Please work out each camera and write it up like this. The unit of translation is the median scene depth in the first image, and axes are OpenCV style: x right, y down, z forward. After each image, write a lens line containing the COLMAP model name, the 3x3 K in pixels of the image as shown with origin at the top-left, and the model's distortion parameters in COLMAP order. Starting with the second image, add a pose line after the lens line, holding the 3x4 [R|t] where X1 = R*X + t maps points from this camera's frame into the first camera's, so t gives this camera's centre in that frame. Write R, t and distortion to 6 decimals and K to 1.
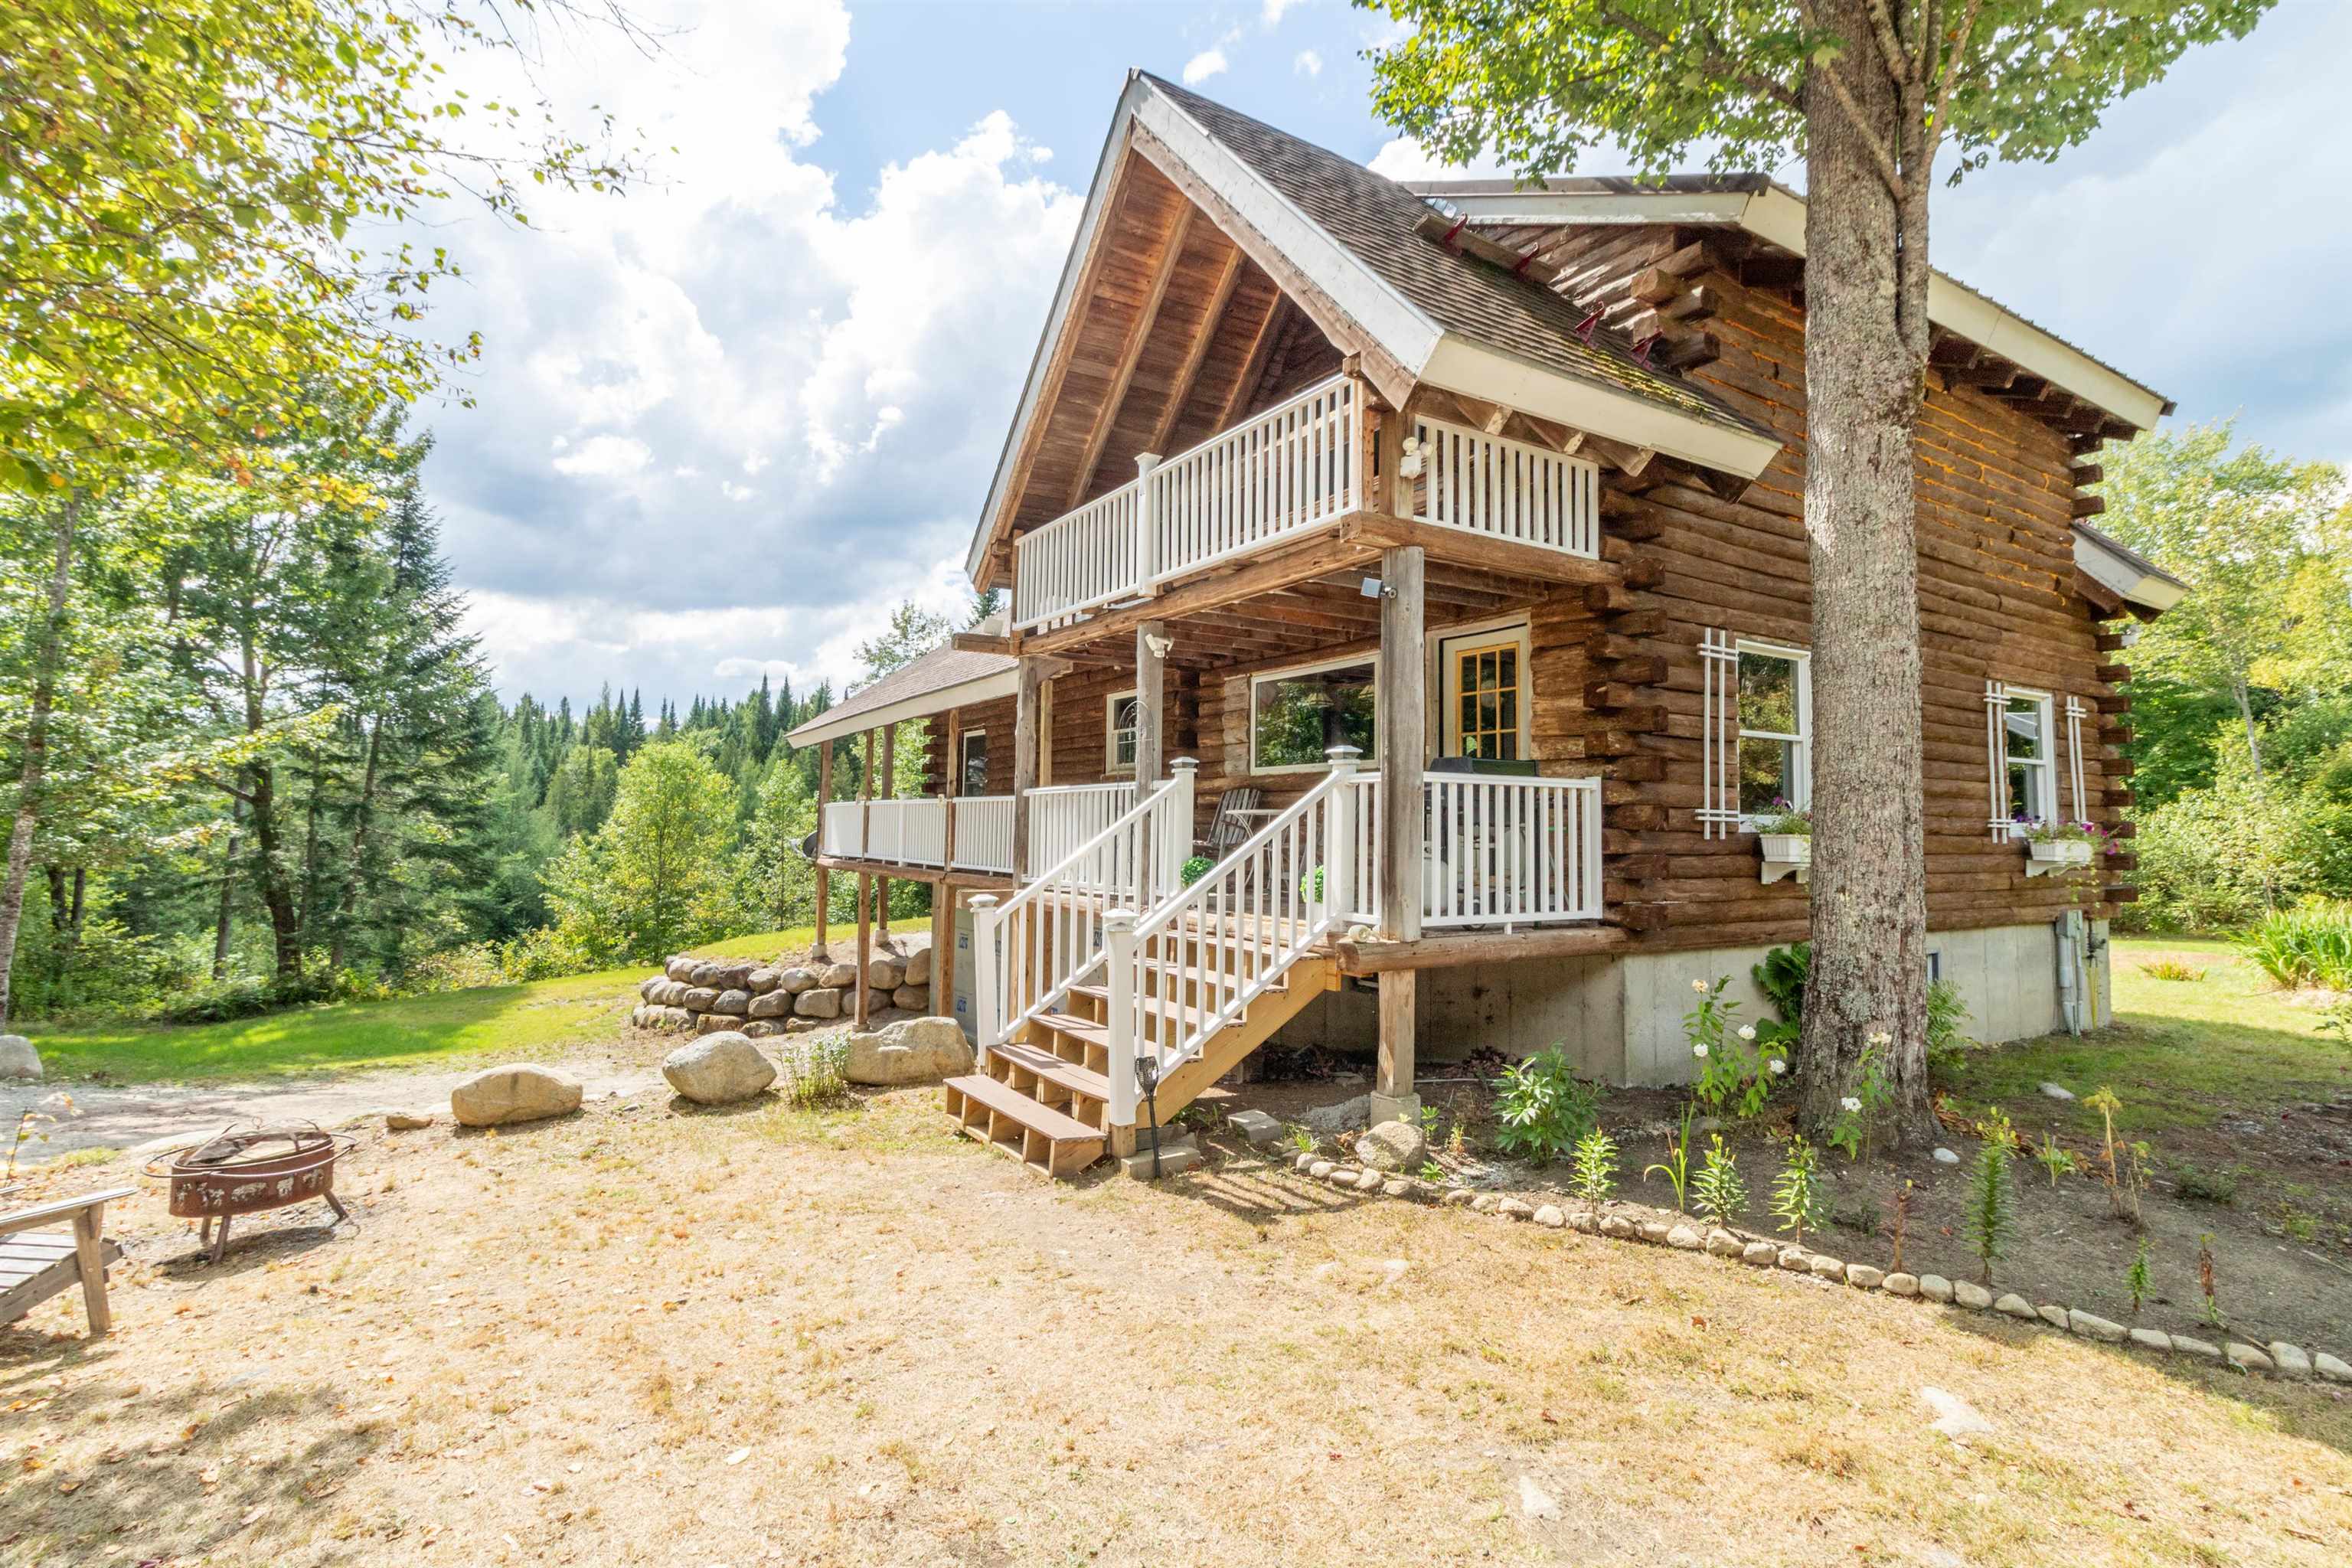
lens RADIAL K [[1071.0, 0, 1216.8], [0, 1071.0, 745.5], [0, 0, 1]] dist [-0.000176, 0.000254]
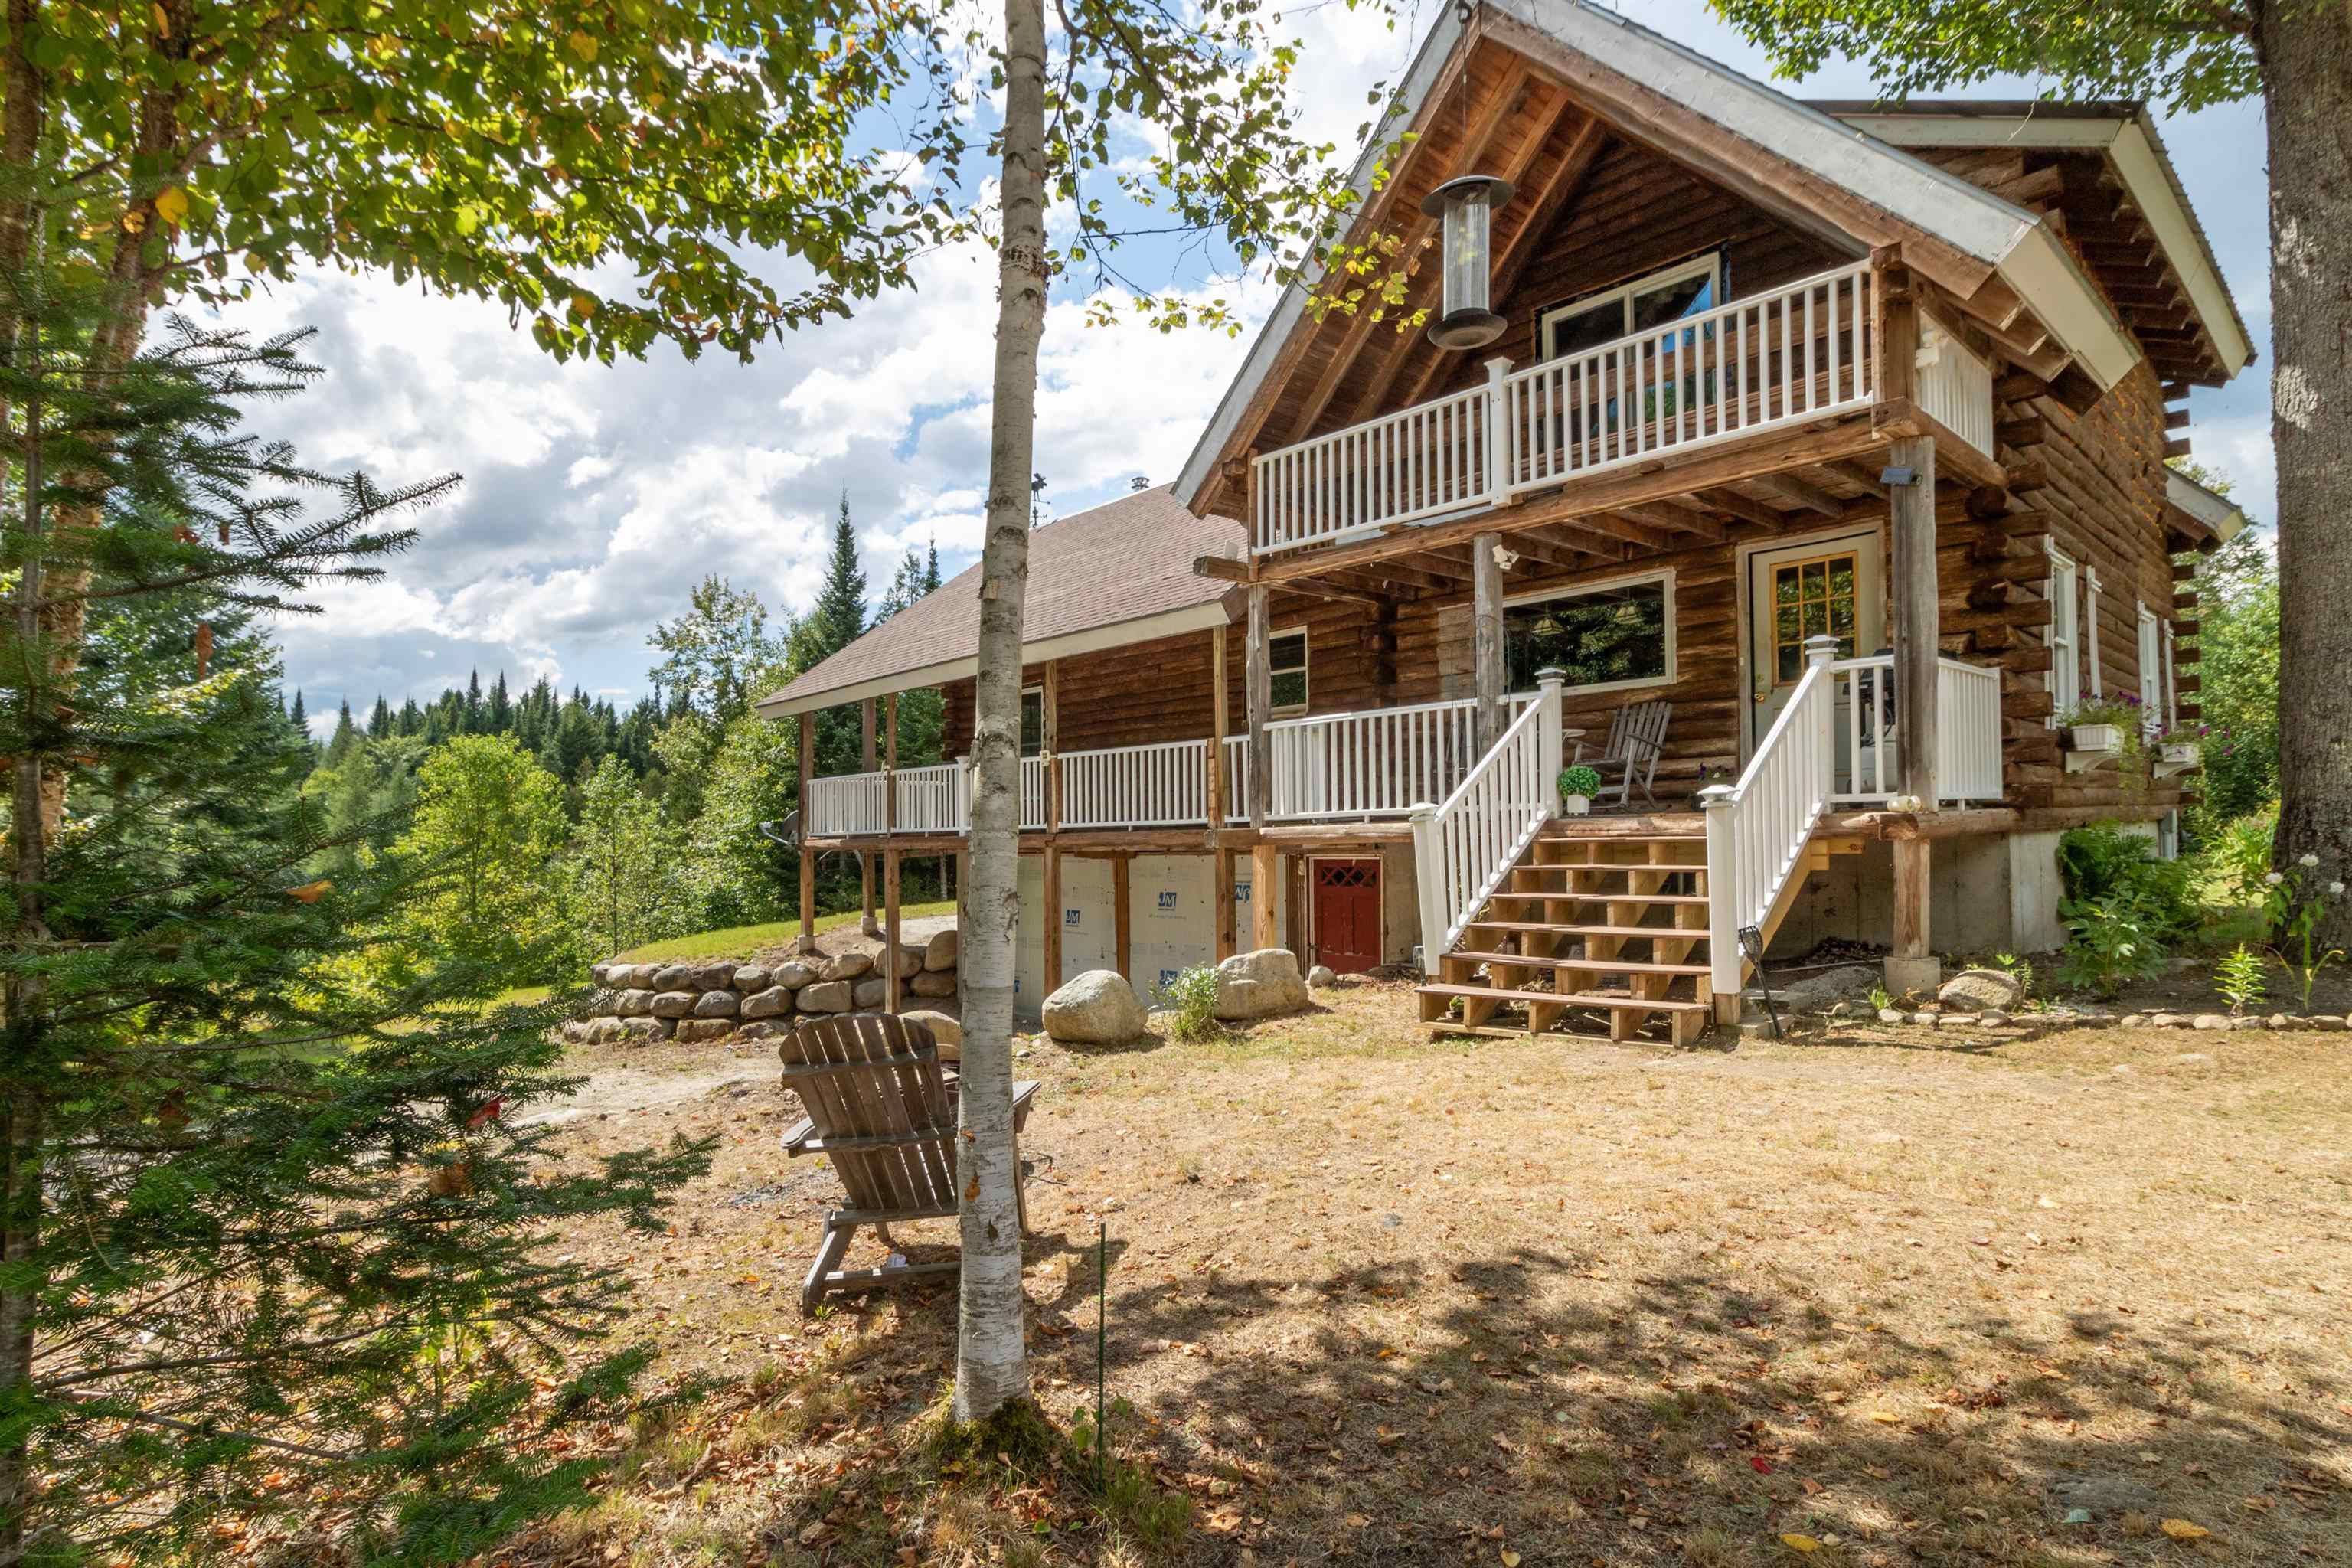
lens RADIAL K [[1110.7, 0, 1174.0], [0, 1110.7, 783.3], [0, 0, 1]] dist [0.003774, -0.000006]
pose [[0.980723, -0.035297, 0.192190, -0.471113], [0.028053, 0.998794, 0.040285, 0.053856], [-0.193380, -0.034117, 0.980530, 0.044761]]
